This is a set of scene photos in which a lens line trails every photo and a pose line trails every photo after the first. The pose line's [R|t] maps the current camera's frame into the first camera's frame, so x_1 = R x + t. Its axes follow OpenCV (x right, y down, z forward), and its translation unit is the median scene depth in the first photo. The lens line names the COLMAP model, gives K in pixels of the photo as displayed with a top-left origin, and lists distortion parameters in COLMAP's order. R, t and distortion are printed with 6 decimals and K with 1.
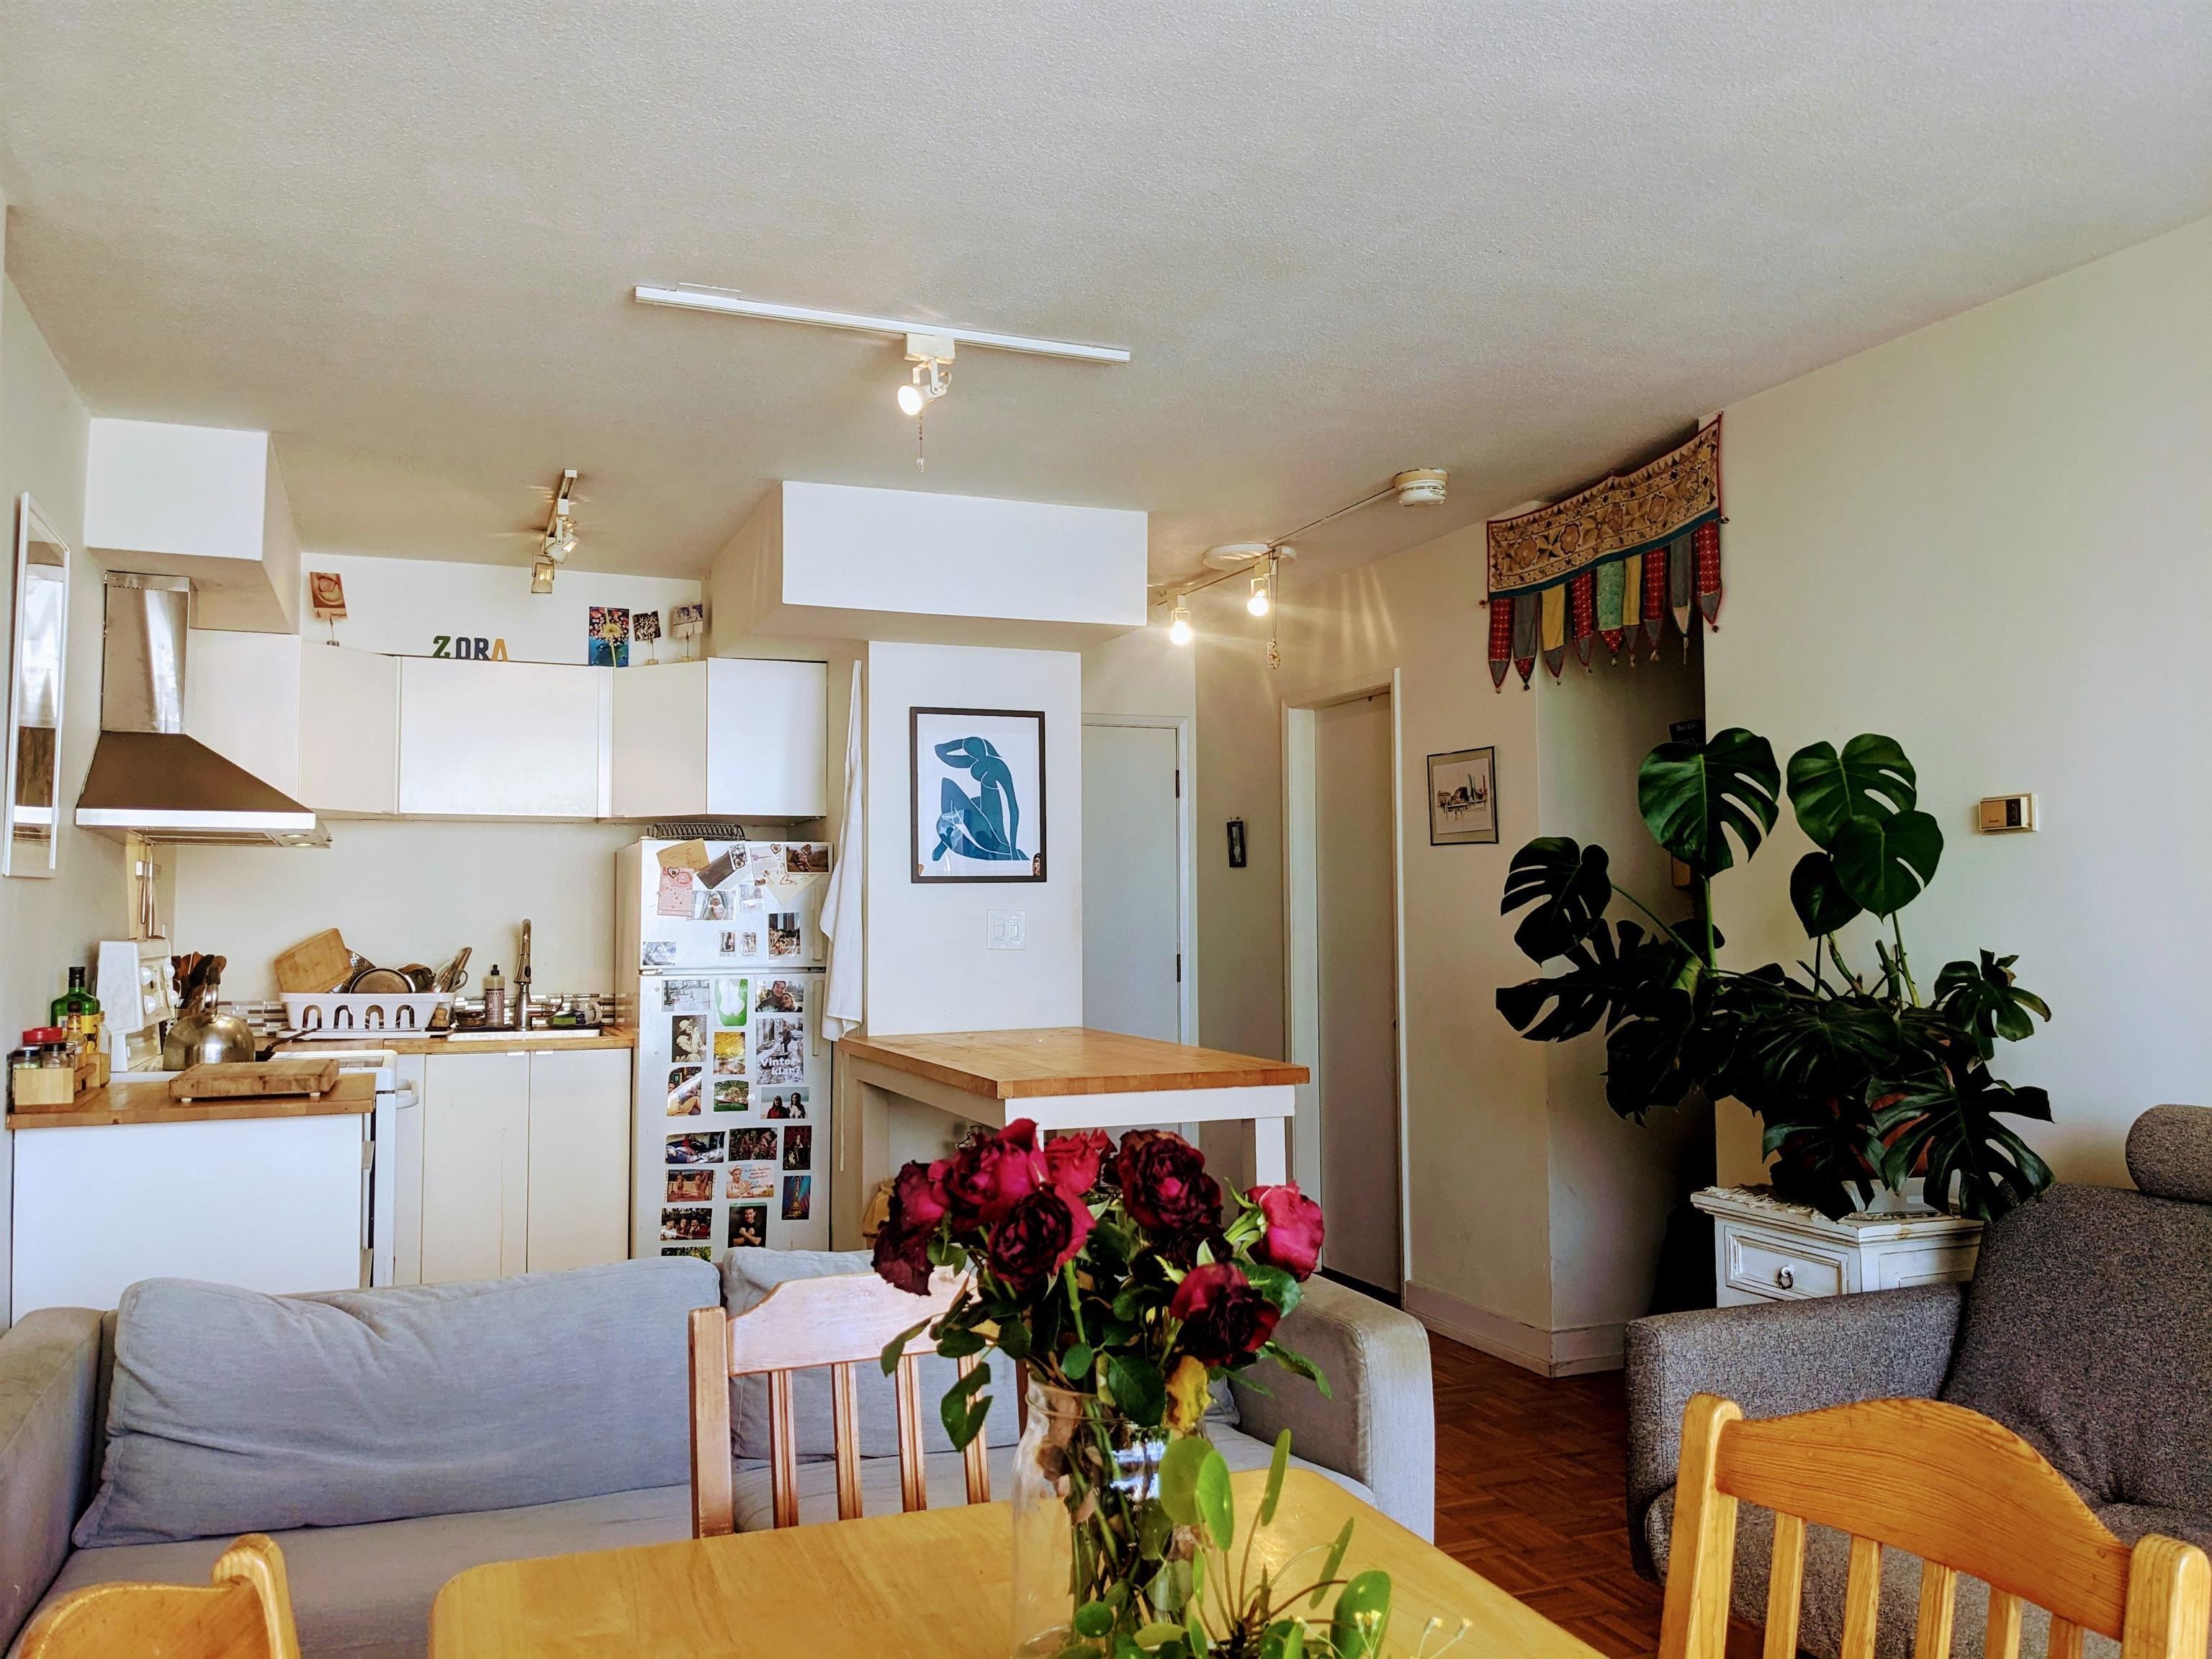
lens RADIAL K [[1741.4, 0, 1112.3], [0, 1741.4, 825.4], [0, 0, 1]] dist [0.069368, -0.116593]
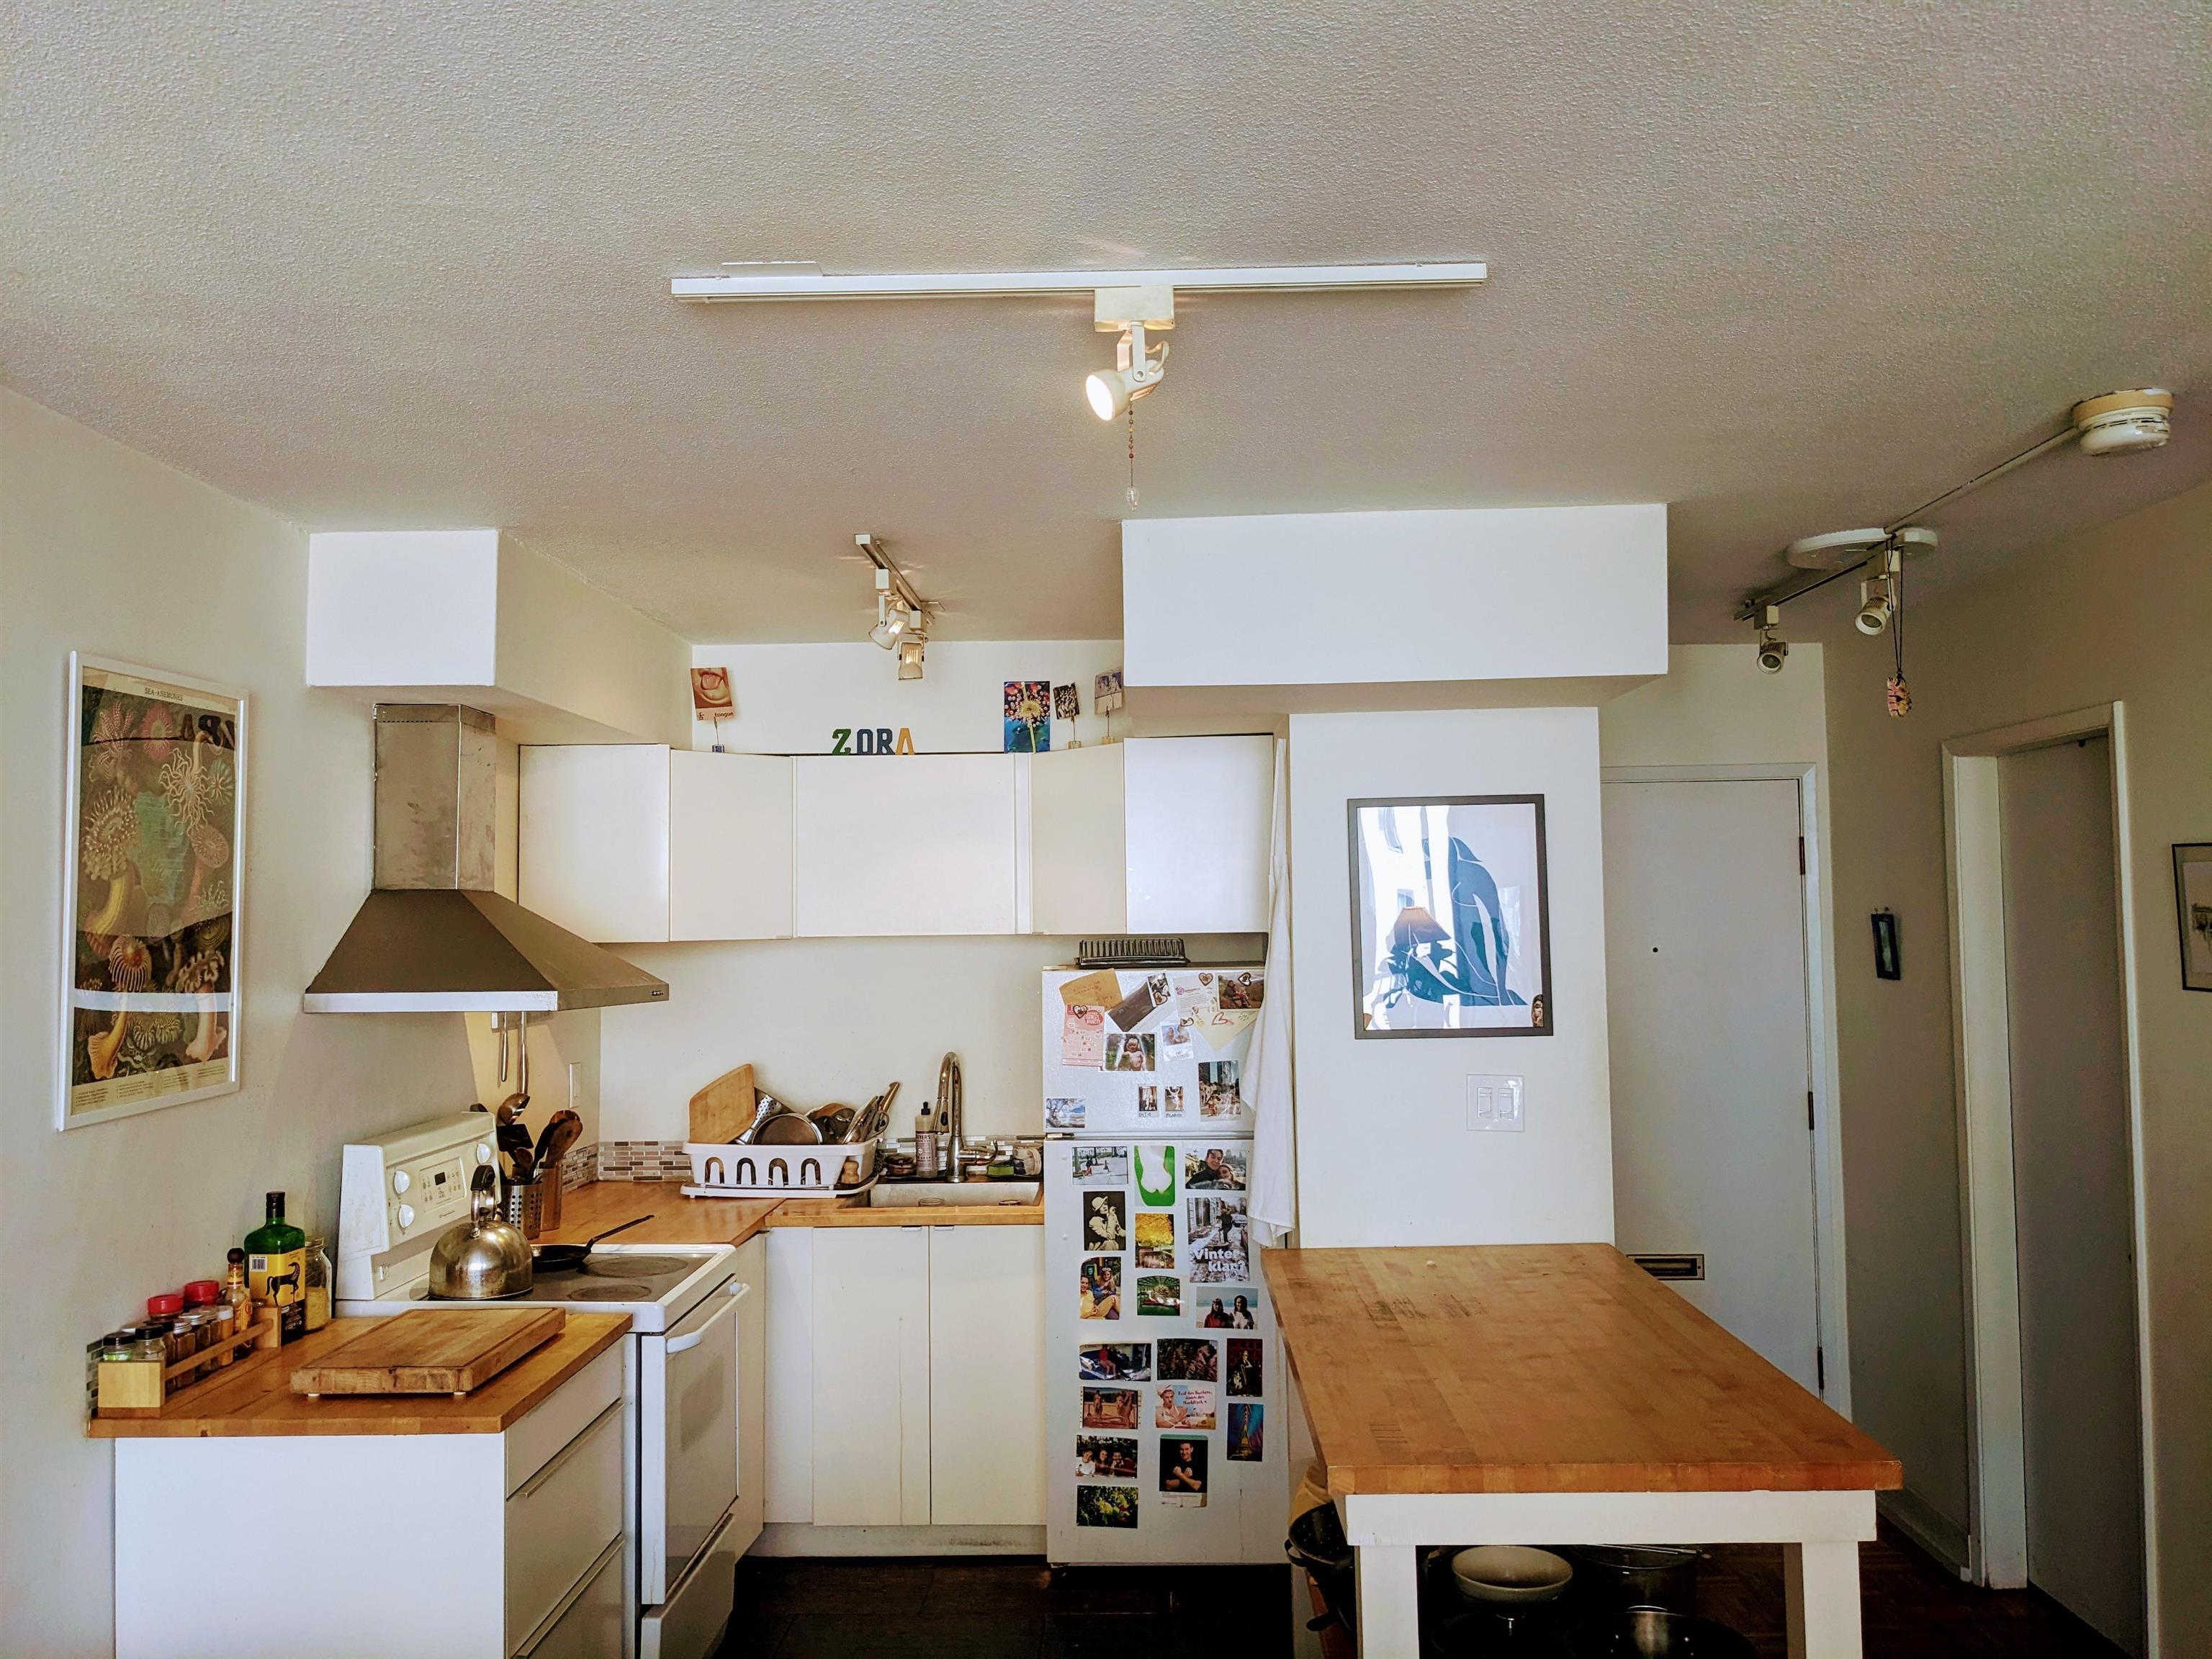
lens RADIAL K [[1741.4, 0, 1112.3], [0, 1741.4, 827.1], [0, 0, 1]] dist [0.069368, -0.116593]
pose [[0.918253, -0.028309, -0.394982, 0.081132], [0.030724, 0.999528, -0.000209, -0.057532], [0.394801, -0.011943, 0.918689, 0.274158]]
